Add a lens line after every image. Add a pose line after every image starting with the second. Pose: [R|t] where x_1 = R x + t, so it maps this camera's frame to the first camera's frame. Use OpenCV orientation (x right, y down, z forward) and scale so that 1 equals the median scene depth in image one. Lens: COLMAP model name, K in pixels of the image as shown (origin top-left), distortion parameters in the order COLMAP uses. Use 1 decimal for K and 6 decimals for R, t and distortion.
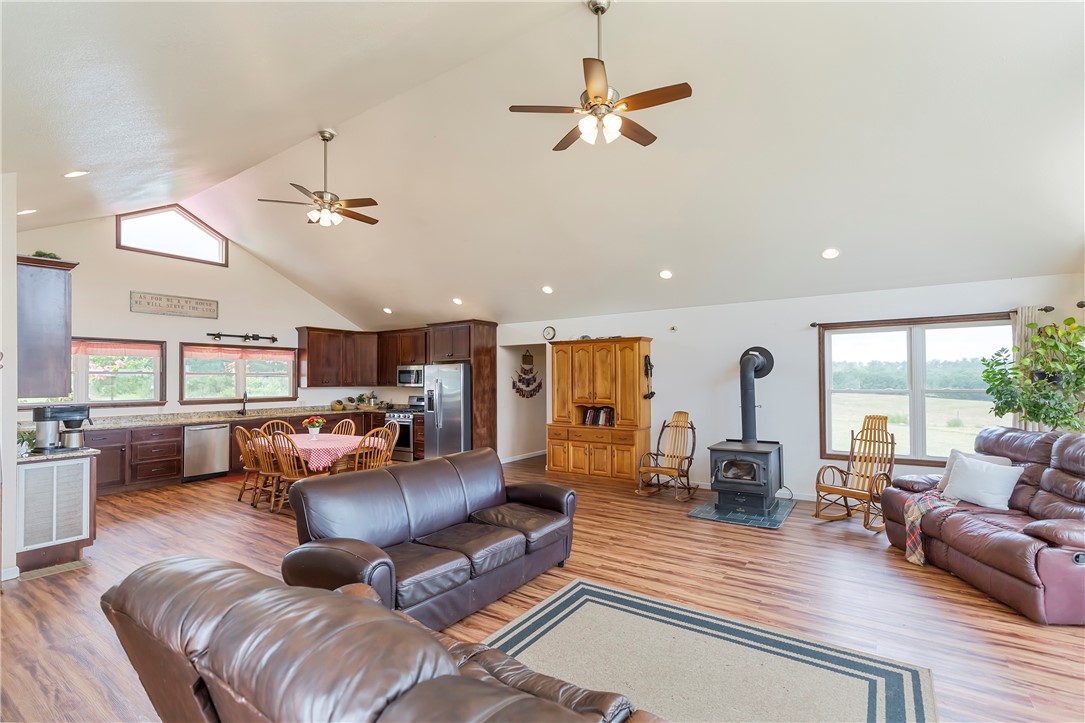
lens RADIAL K [[491.2, 0, 545.3], [0, 491.2, 365.3], [0, 0, 1]] dist [0.002129, 0.000218]
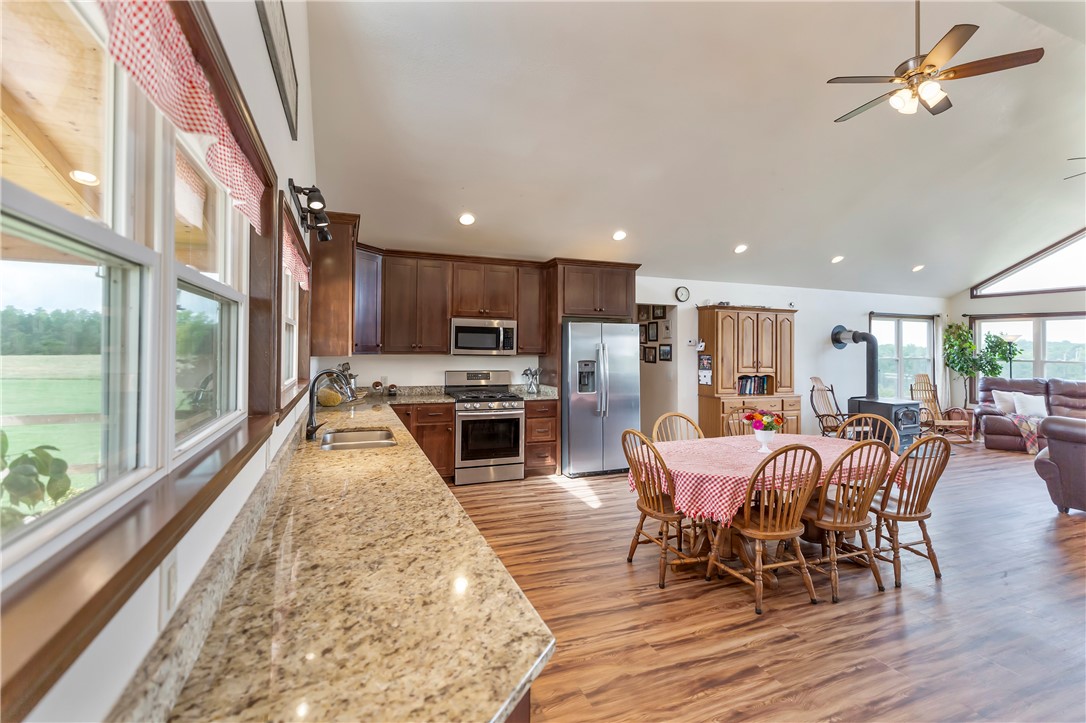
lens RADIAL K [[495.6, 0, 543.7], [0, 495.6, 343.7], [0, 0, 1]] dist [0.001586, 0.000111]
pose [[0.557701, 0.019609, 0.829810, -0.816973], [-0.039887, 0.999199, 0.003196, 0.028166], [-0.829083, -0.034882, 0.558036, 0.684552]]
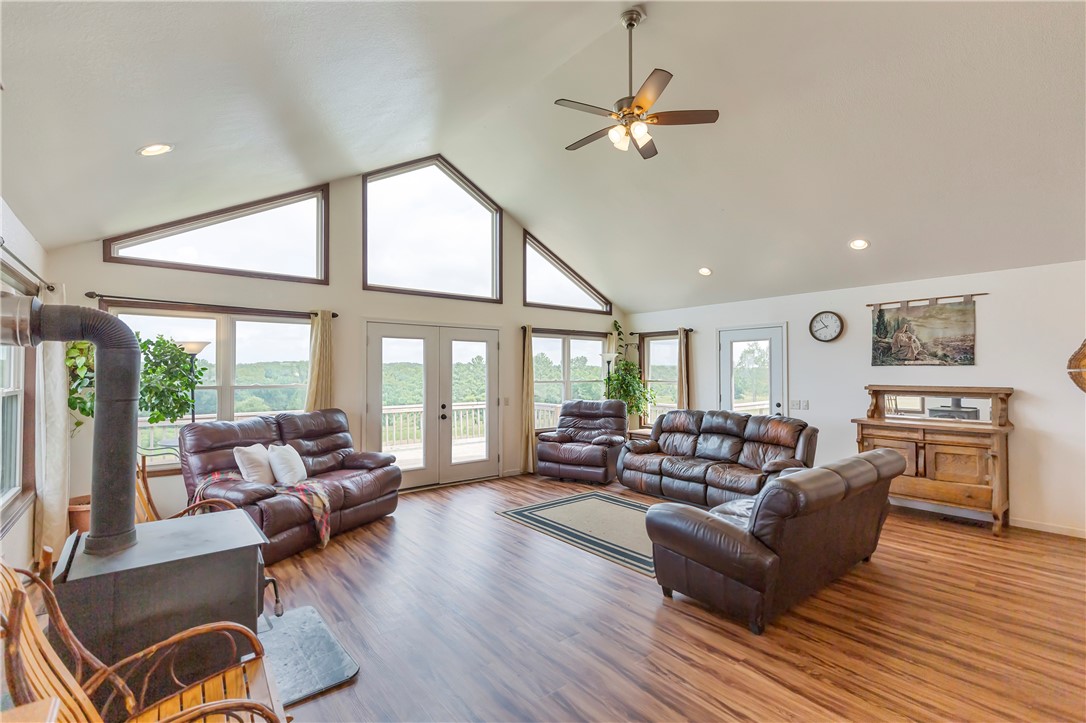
lens RADIAL K [[491.7, 0, 545.8], [0, 491.7, 365.3], [0, 0, 1]] dist [0.002129, 0.000218]
pose [[-0.959580, 0.007434, 0.281338, -0.005252], [-0.004646, 0.999096, -0.042249, 0.023826], [-0.281397, -0.041849, -0.958678, 0.872353]]
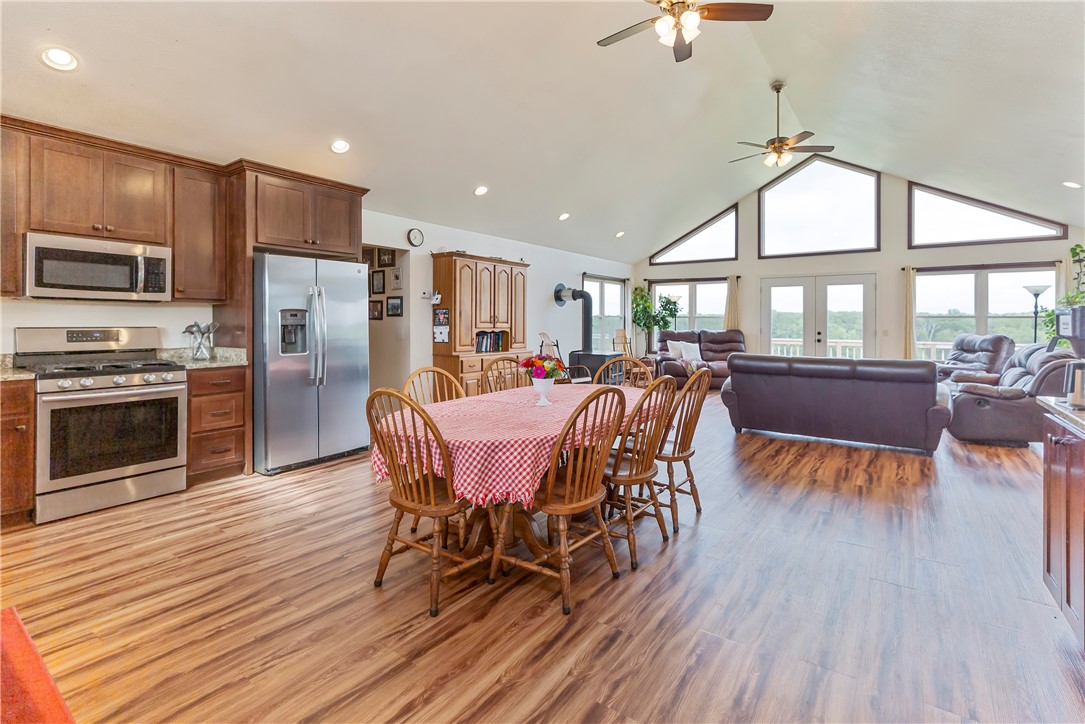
lens RADIAL K [[506.9, 0, 553.6], [0, 506.9, 318.4], [0, 0, 1]] dist [0.009664, 0.000129]
pose [[0.009026, 0.011280, 0.999896, -0.723120], [-0.035514, 0.999309, -0.010953, 0.055545], [-0.999328, -0.035411, 0.009421, 0.749966]]
